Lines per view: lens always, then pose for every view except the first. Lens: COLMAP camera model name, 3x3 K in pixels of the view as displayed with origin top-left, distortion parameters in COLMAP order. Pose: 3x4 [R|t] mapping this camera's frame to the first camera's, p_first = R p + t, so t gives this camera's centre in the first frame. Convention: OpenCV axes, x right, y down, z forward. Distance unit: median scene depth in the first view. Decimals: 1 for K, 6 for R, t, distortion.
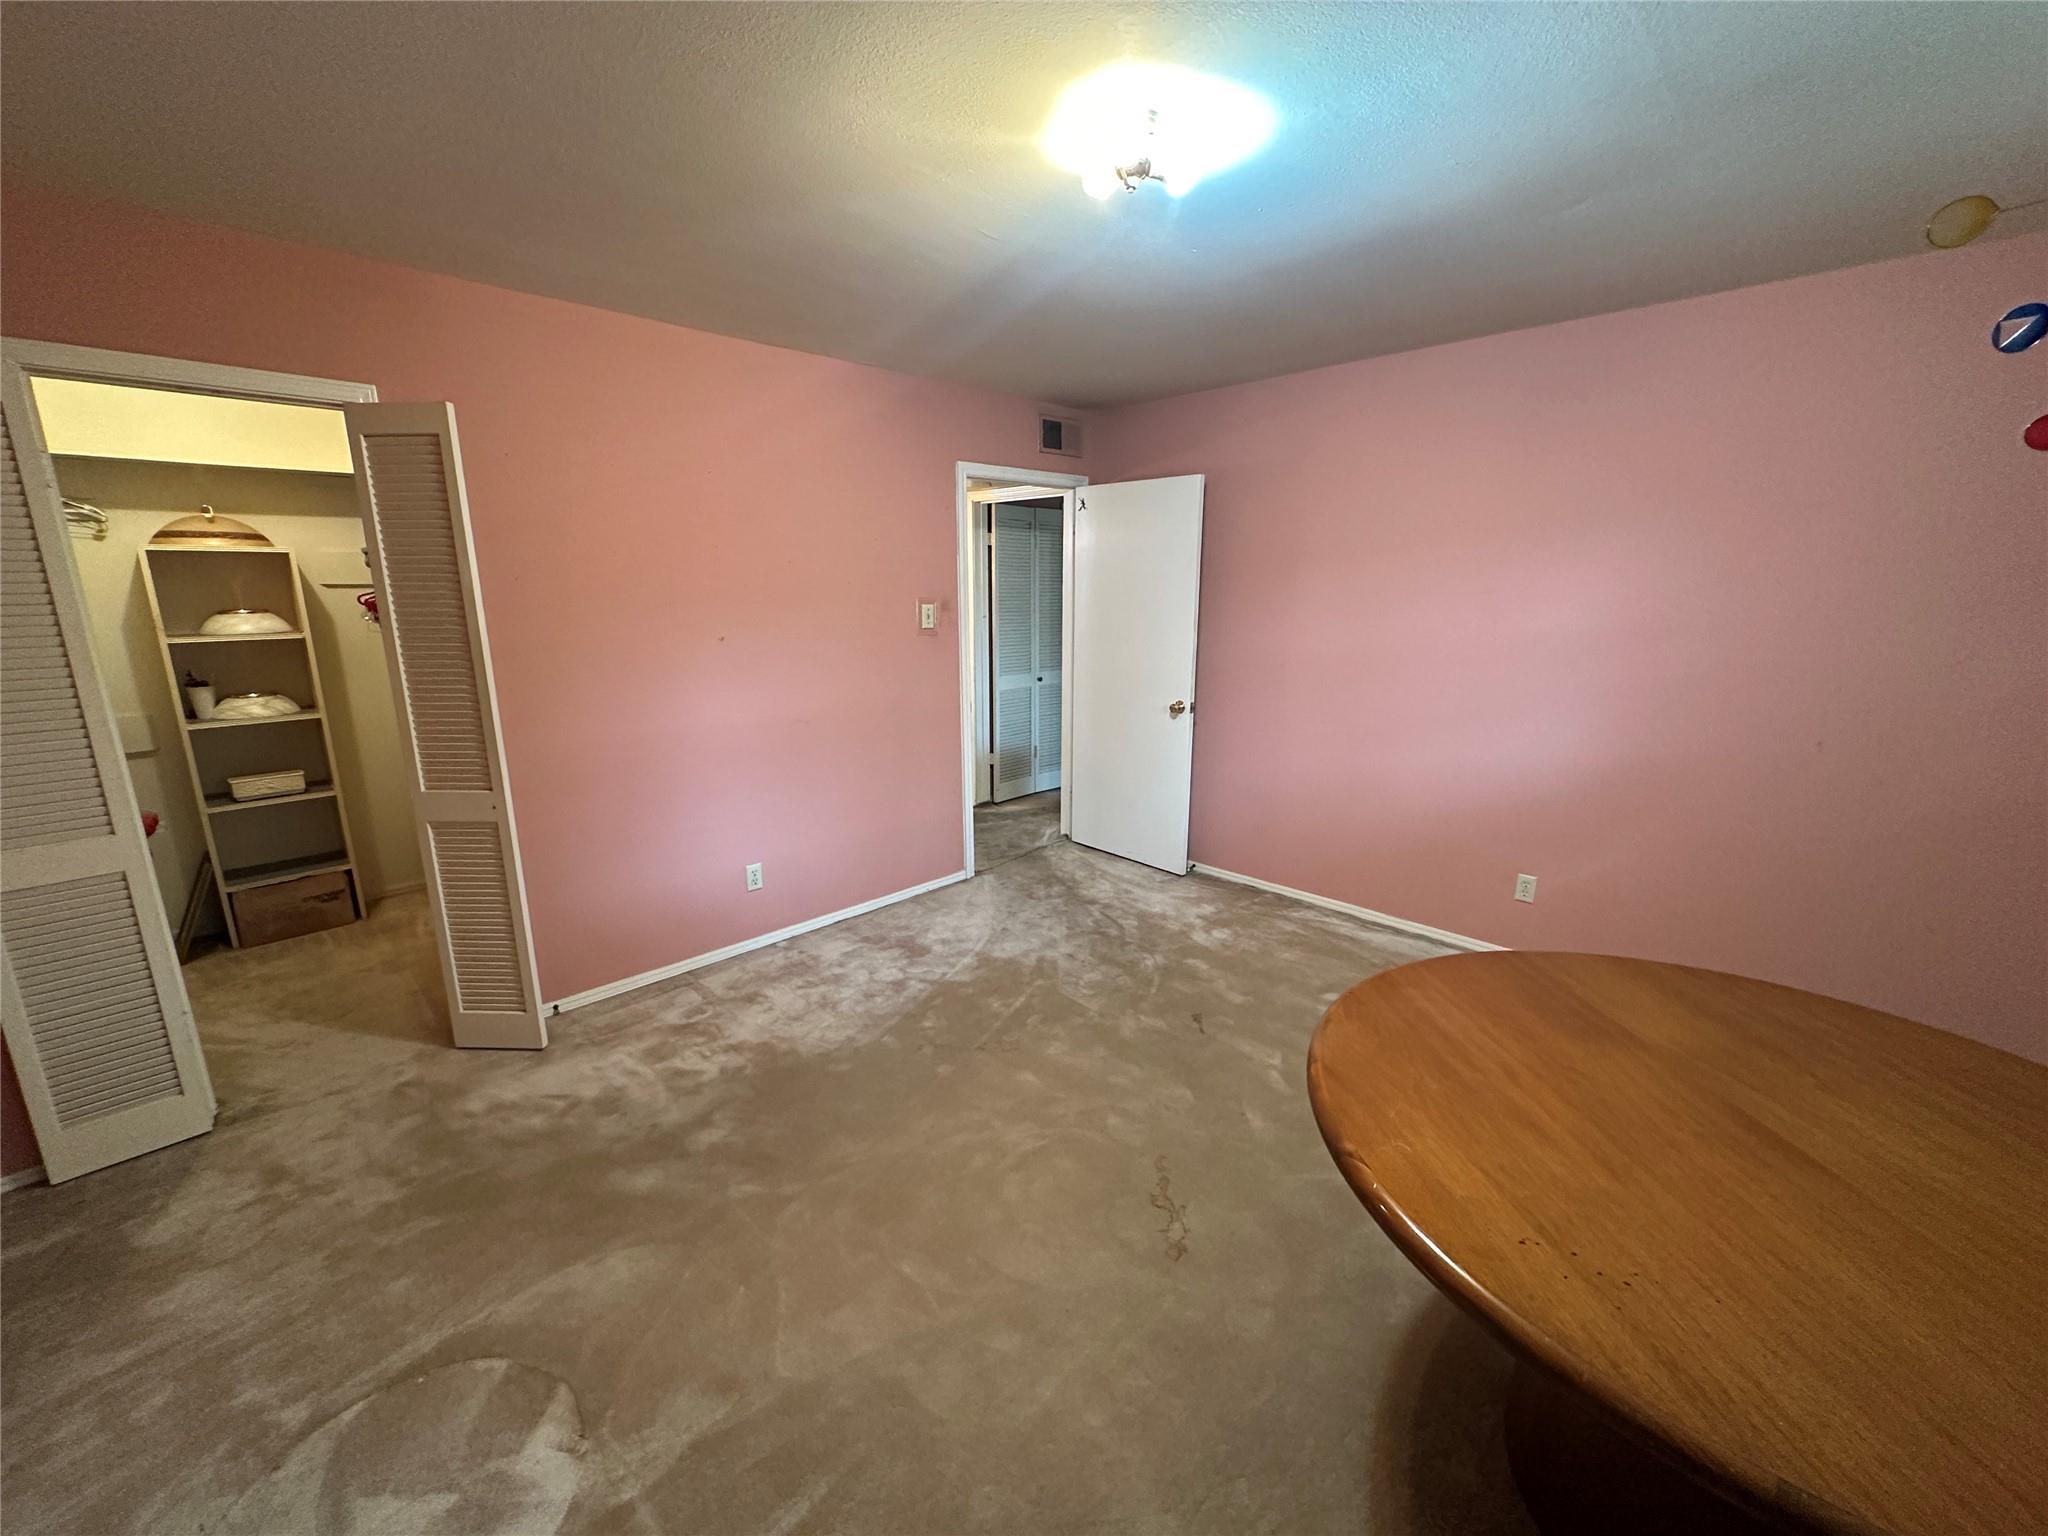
lens RADIAL K [[821.1, 0, 1021.0], [0, 821.1, 770.4], [0, 0, 1]] dist [-0.002967, 0.000635]
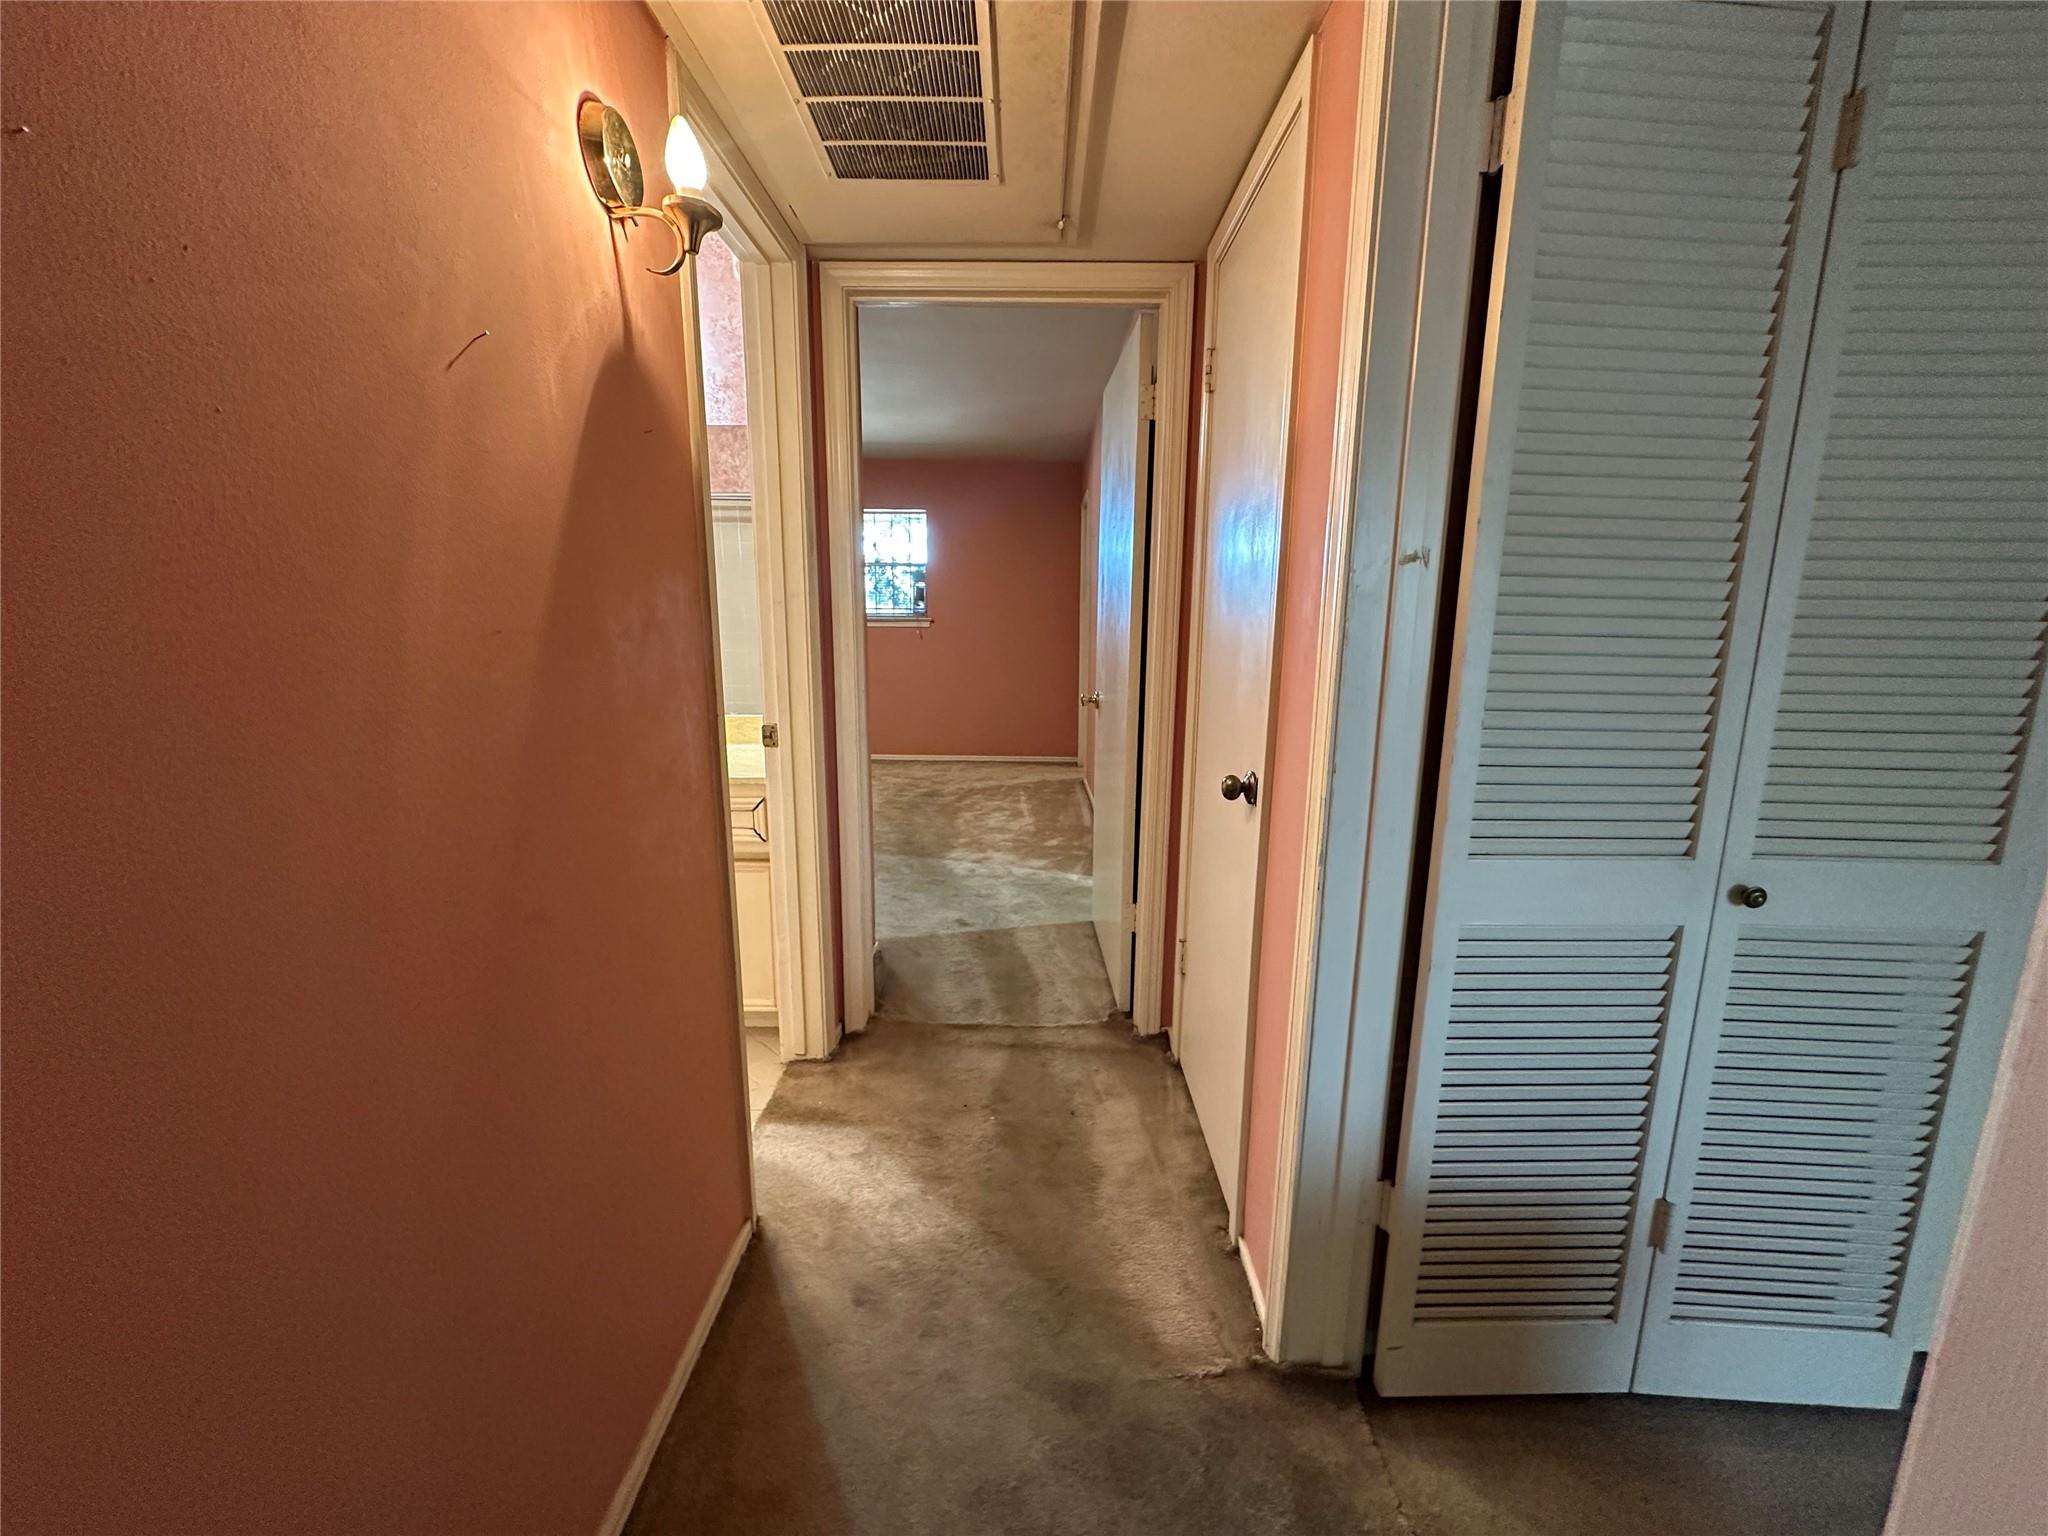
lens RADIAL K [[821.1, 0, 1021.0], [0, 821.1, 770.4], [0, 0, 1]] dist [-0.002967, 0.000635]
pose [[0.709802, 0.139067, -0.690537, 0.031308], [-0.163935, 0.986013, 0.030064, -0.121165], [0.685059, 0.091863, 0.722672, 0.755945]]
